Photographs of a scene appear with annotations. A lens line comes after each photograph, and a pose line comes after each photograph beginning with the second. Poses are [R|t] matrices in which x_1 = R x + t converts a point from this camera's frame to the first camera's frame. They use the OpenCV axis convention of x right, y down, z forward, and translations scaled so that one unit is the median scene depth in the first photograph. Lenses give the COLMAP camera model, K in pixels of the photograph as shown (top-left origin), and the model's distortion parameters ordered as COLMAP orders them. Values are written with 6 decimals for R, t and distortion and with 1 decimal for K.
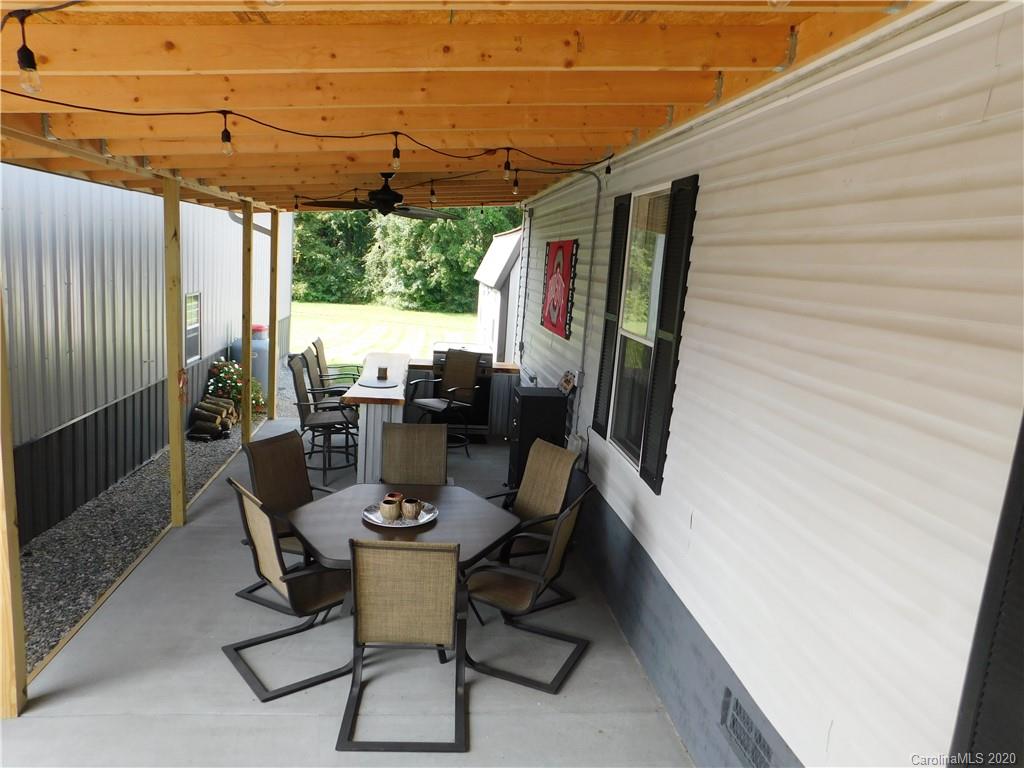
lens RADIAL K [[719.5, 0, 512.0], [0, 719.5, 384.0], [0, 0, 1]] dist [-0.067244, 0.072308]
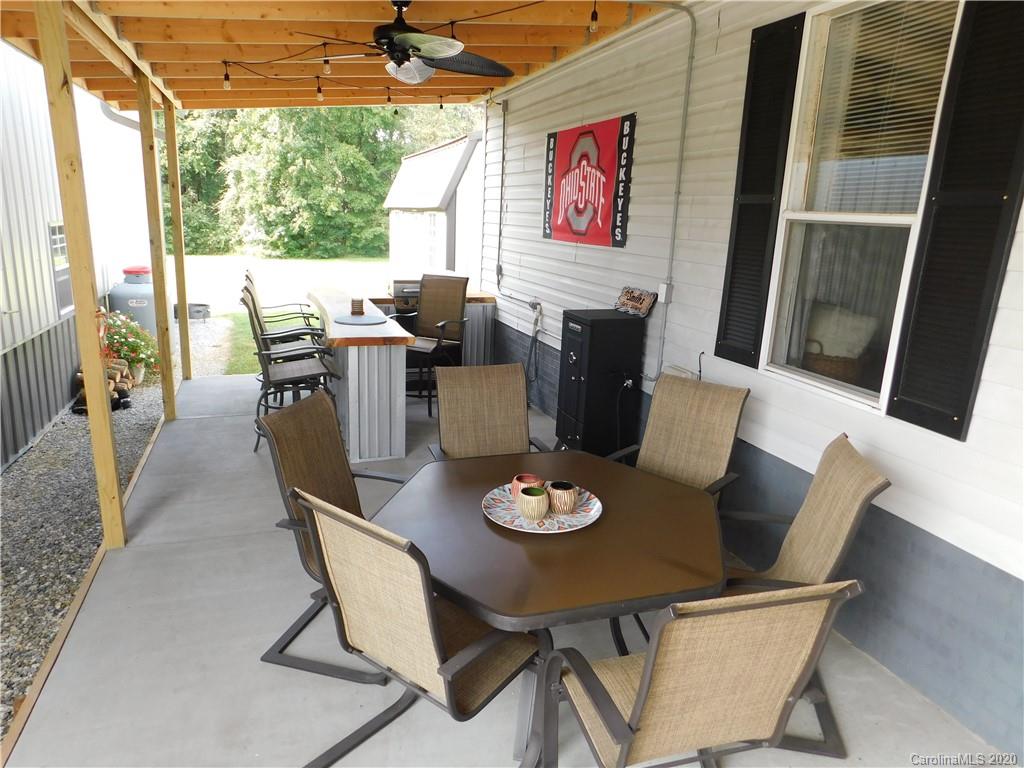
lens RADIAL K [[682.8, 0, 512.0], [0, 682.8, 384.0], [0, 0, 1]] dist [-0.069787, 0.065624]
pose [[0.977133, -0.078531, 0.197596, -0.170262], [0.061210, 0.993848, 0.092298, 0.009851], [-0.203629, -0.078093, 0.975929, 0.250697]]
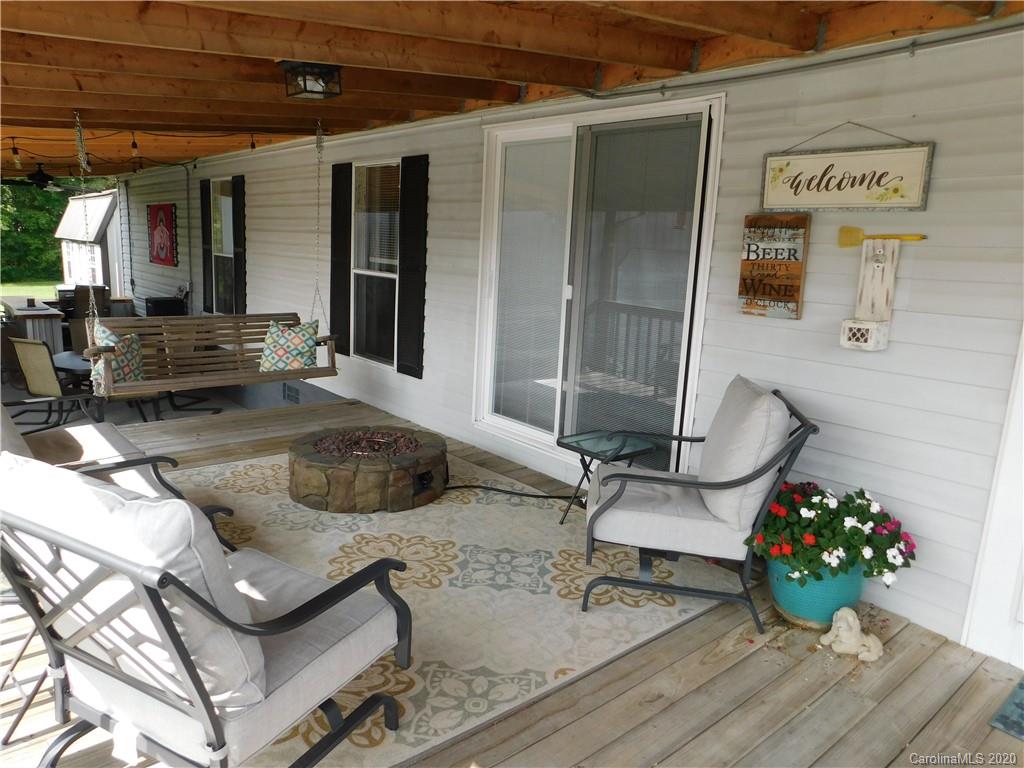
lens RADIAL K [[719.5, 0, 512.0], [0, 719.5, 384.0], [0, 0, 1]] dist [-0.067244, 0.072308]
pose [[0.838406, -0.140519, 0.526621, -0.145513], [0.109205, 0.989911, 0.090279, 0.118639], [-0.533994, -0.018180, 0.845293, -0.650935]]
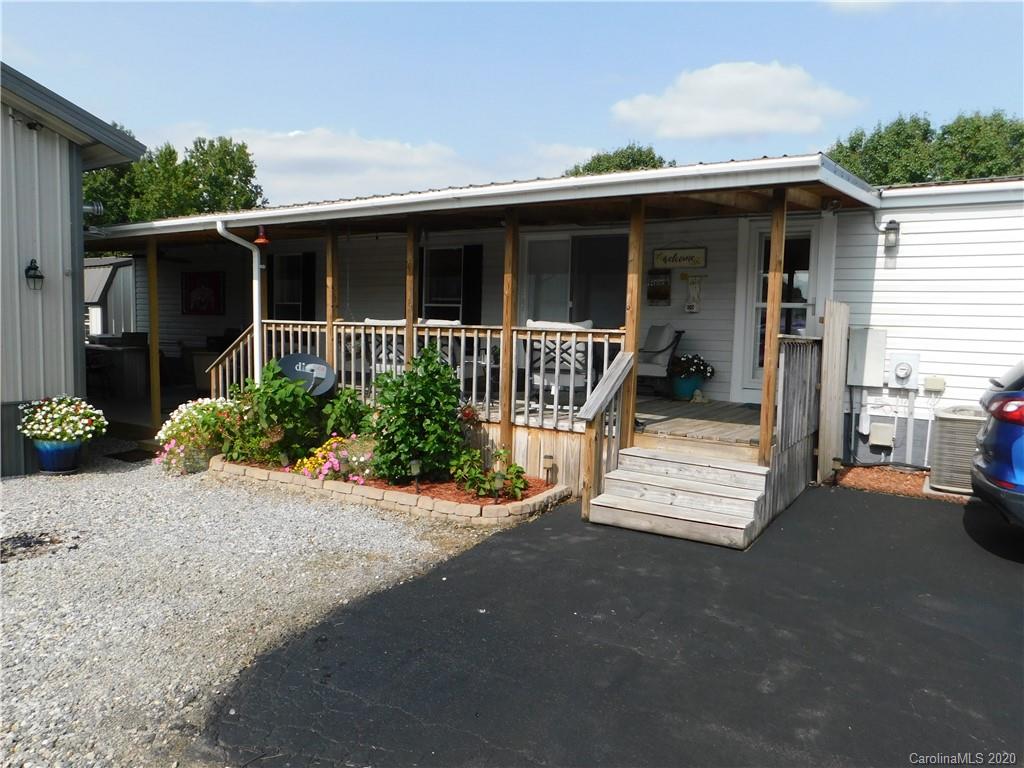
lens RADIAL K [[719.5, 0, 512.0], [0, 719.5, 384.0], [0, 0, 1]] dist [-0.067244, 0.072308]
pose [[0.647320, -0.121417, 0.752486, -0.911036], [0.151527, 0.988026, 0.029072, 0.195854], [-0.747005, 0.095203, 0.657967, -0.986571]]
